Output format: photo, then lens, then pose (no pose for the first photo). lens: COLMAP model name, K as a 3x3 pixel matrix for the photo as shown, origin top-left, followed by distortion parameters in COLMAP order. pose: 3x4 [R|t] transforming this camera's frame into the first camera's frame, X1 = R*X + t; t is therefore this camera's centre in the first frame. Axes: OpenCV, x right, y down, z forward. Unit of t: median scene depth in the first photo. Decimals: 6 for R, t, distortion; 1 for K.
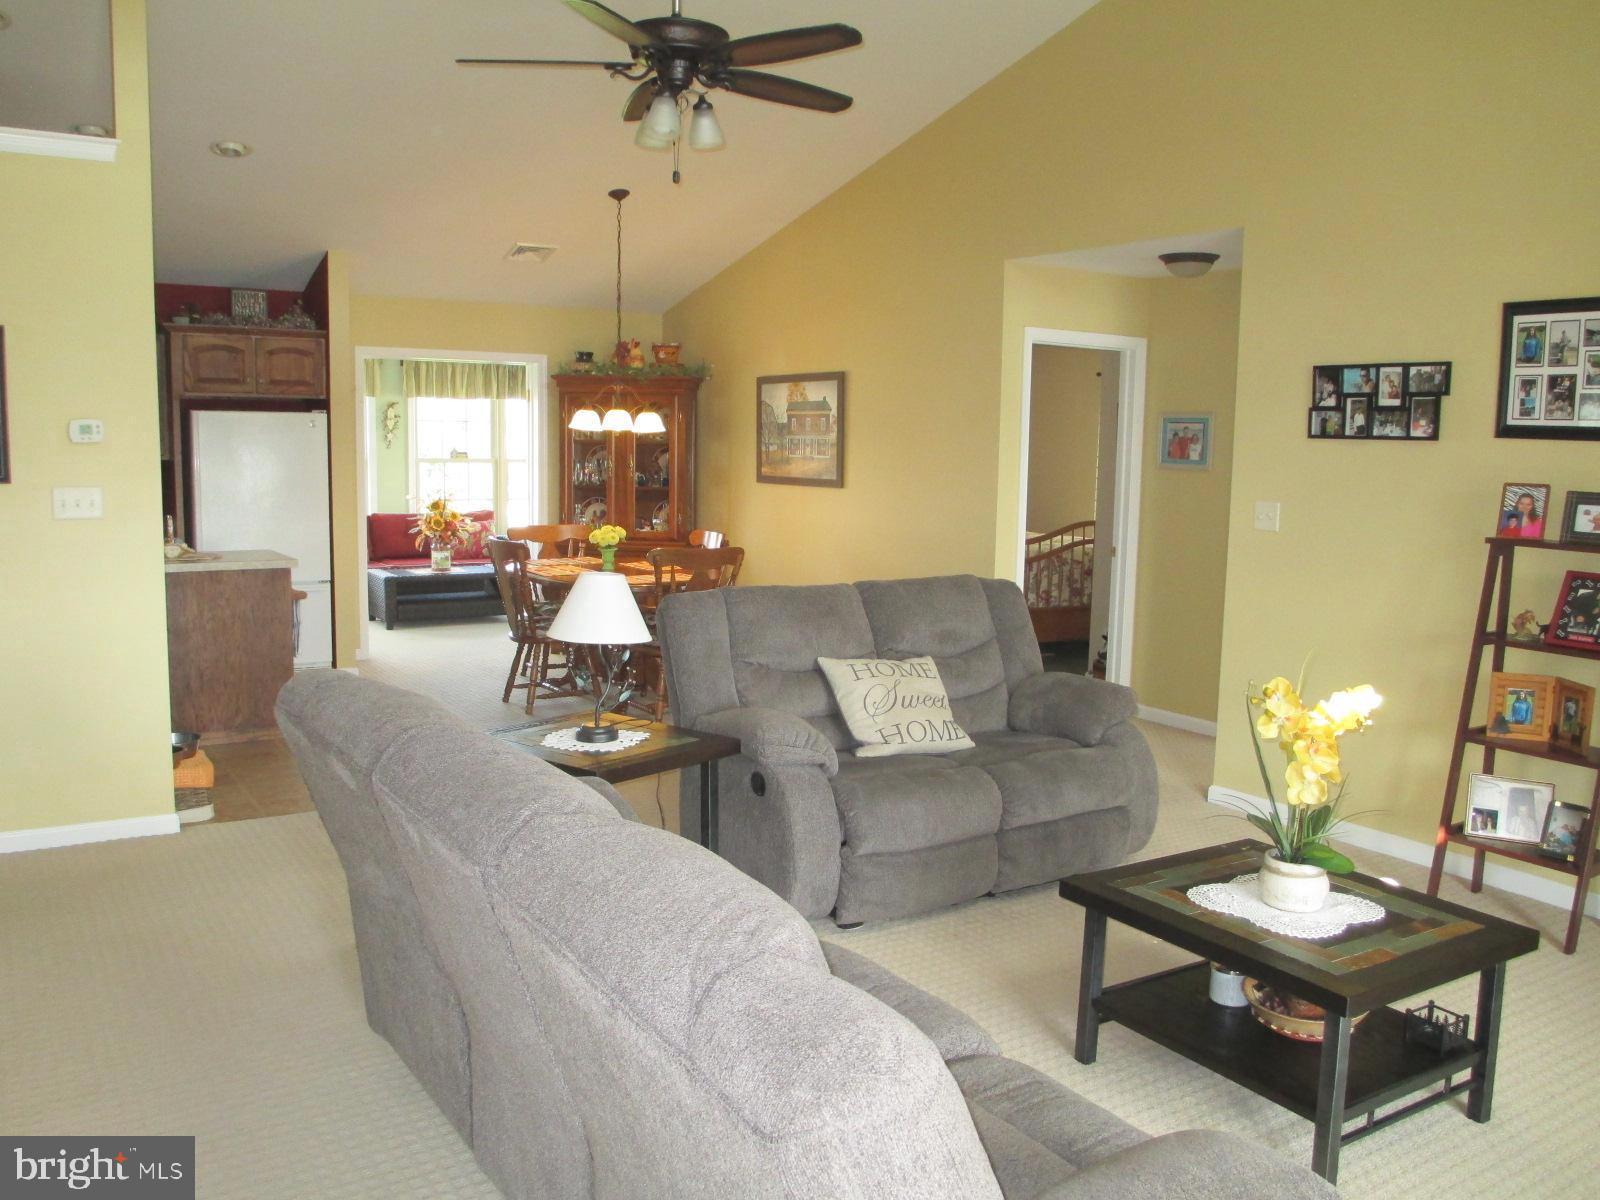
lens RADIAL K [[1332.0, 0, 791.3], [0, 1332.0, 612.2], [0, 0, 1]] dist [-0.071394, 0.029761]
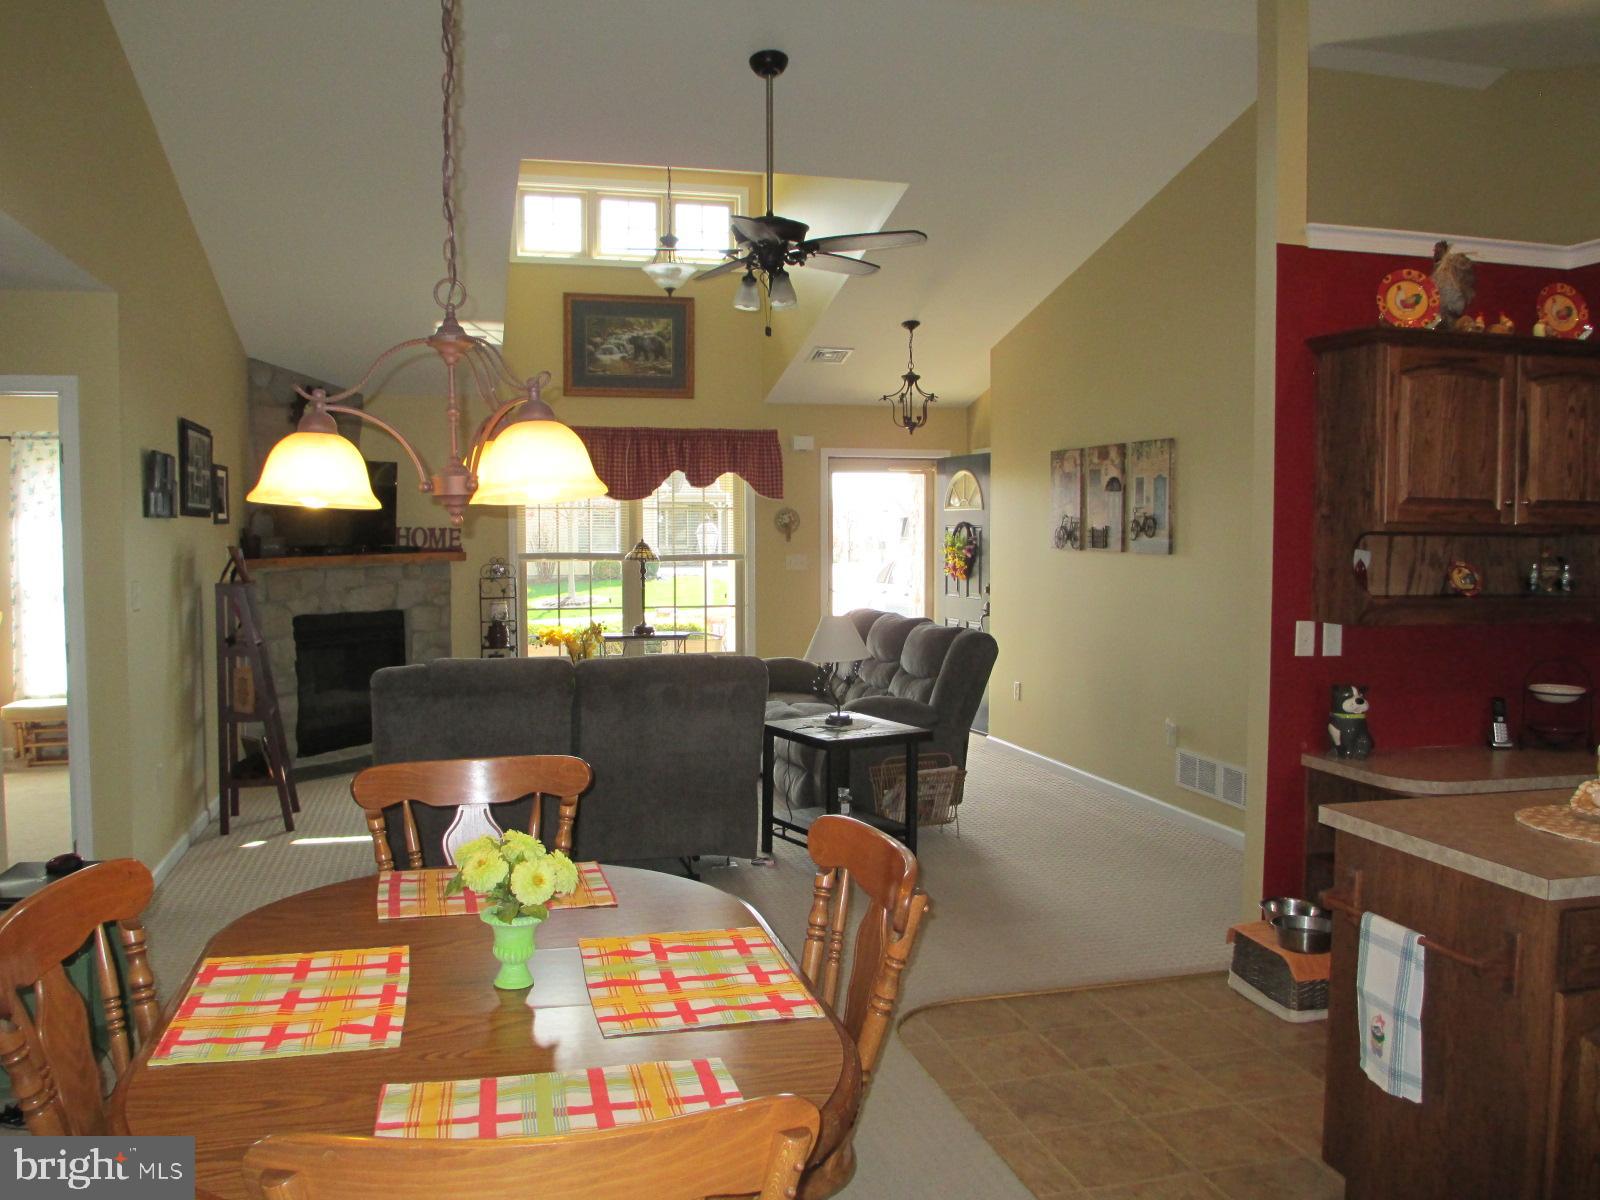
lens RADIAL K [[1332.0, 0, 806.5], [0, 1332.0, 572.8], [0, 0, 1]] dist [-0.071394, 0.029761]
pose [[-0.955871, -0.026072, 0.292628, -0.482853], [0.025252, 0.985077, 0.170254, -0.296081], [-0.292700, 0.170130, -0.940948, 2.136563]]
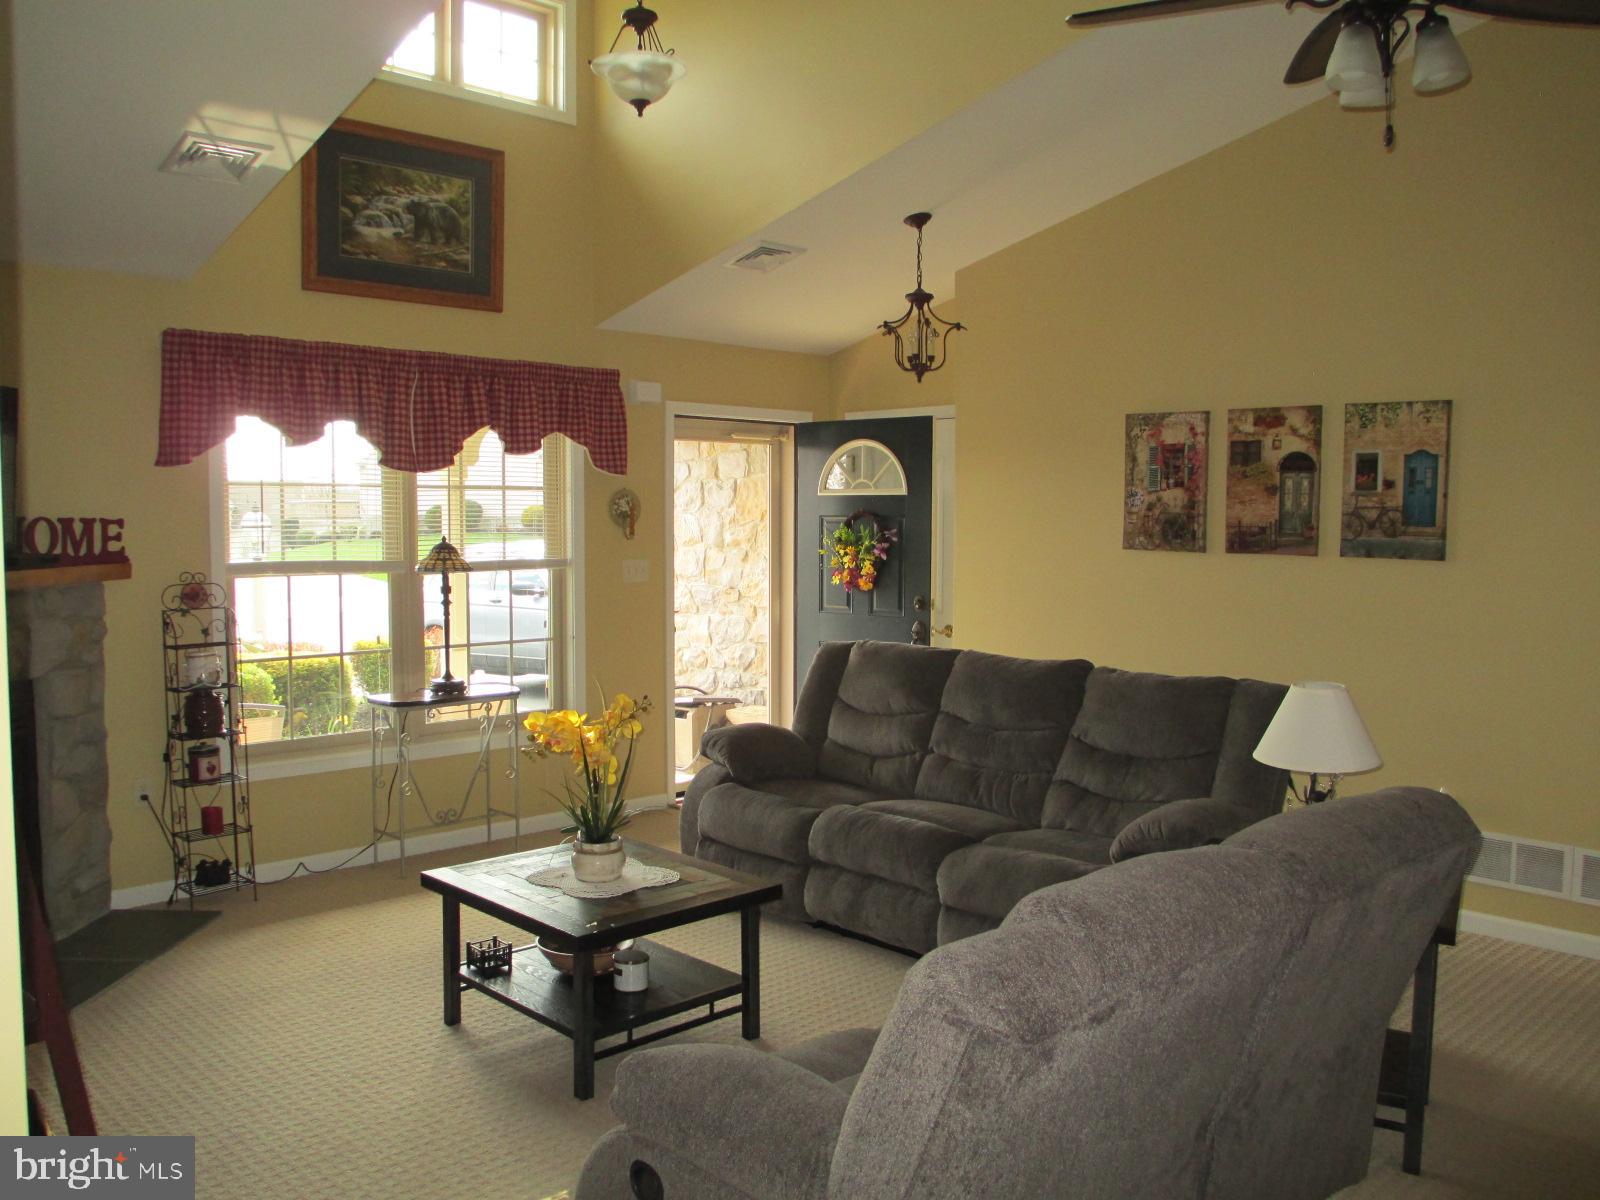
lens RADIAL K [[1332.0, 0, 807.7], [0, 1332.0, 579.0], [0, 0, 1]] dist [-0.071394, 0.029761]
pose [[-0.978297, -0.010410, -0.206946, 0.310181], [-0.048433, 0.982559, 0.179530, -0.201299], [0.201468, 0.185657, -0.961739, 1.515334]]
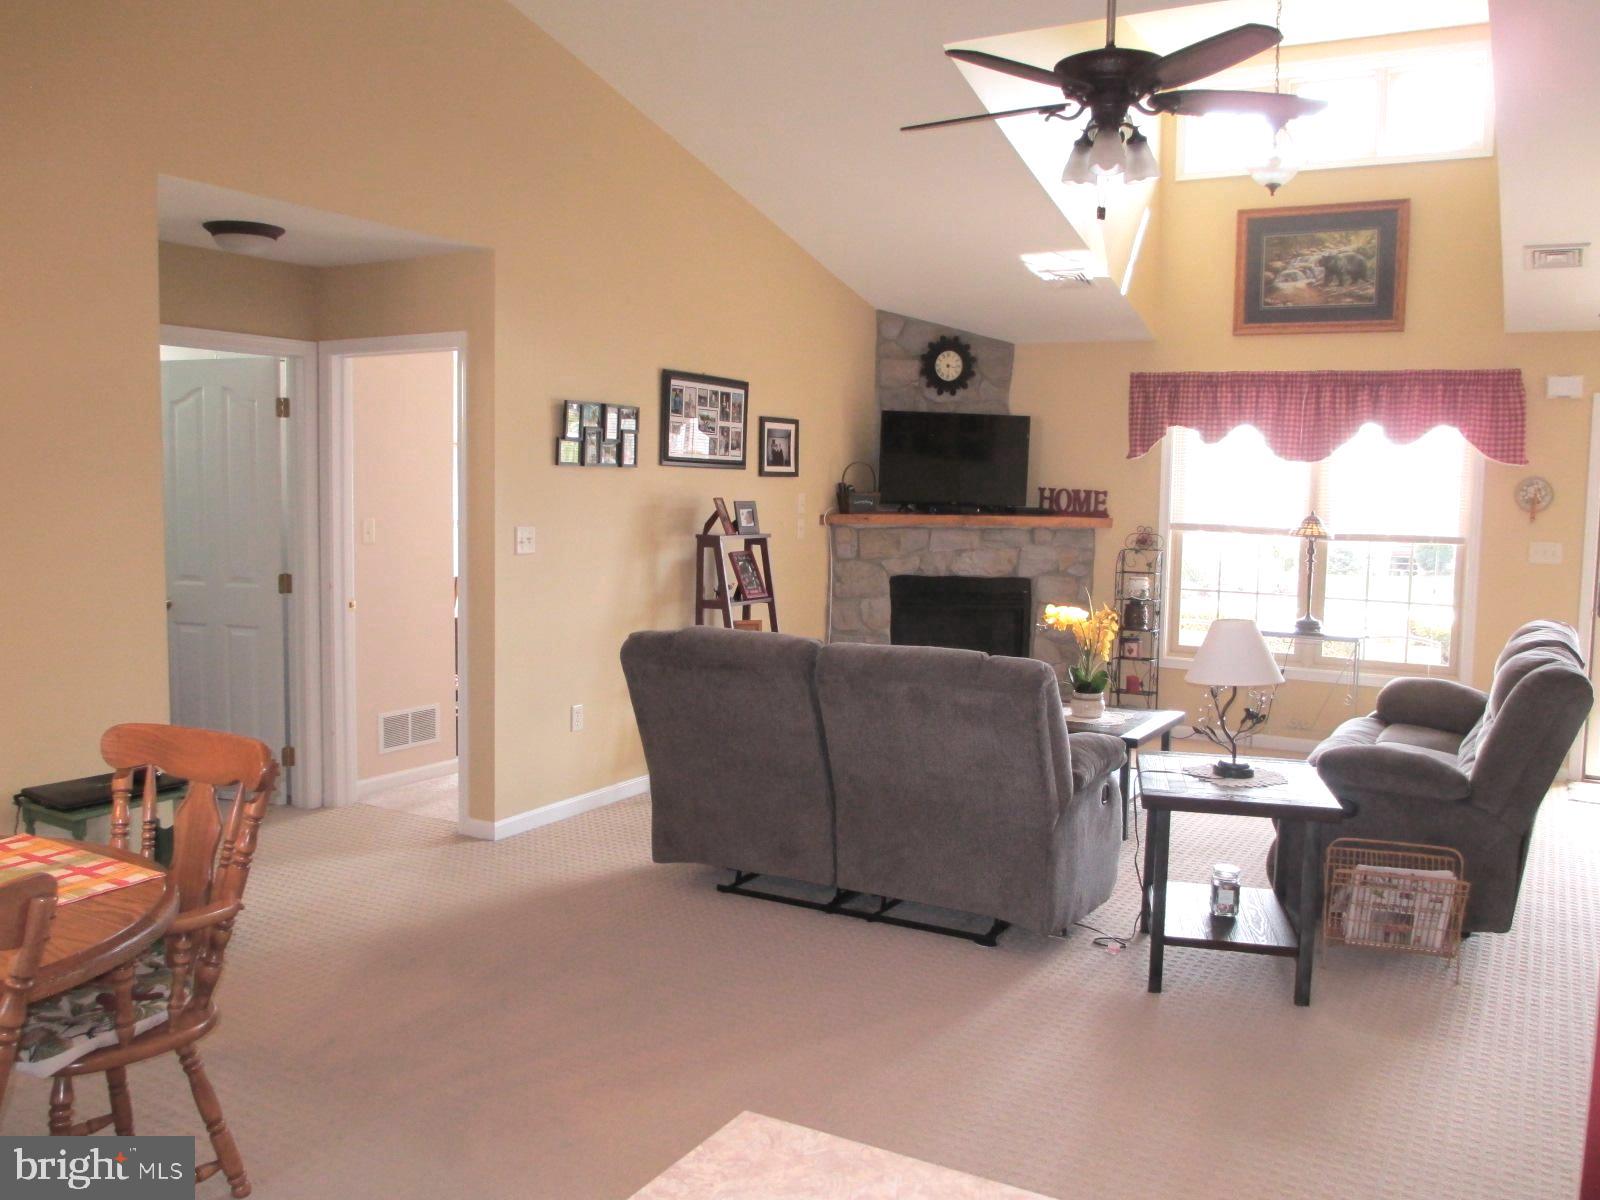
lens RADIAL K [[1332.0, 0, 800.3], [0, 1332.0, 592.5], [0, 0, 1]] dist [-0.071394, 0.029761]
pose [[-0.469797, -0.100294, 0.877058, -0.785421], [0.087115, 0.983408, 0.159119, -0.216248], [-0.878465, 0.151159, -0.453266, 1.555923]]
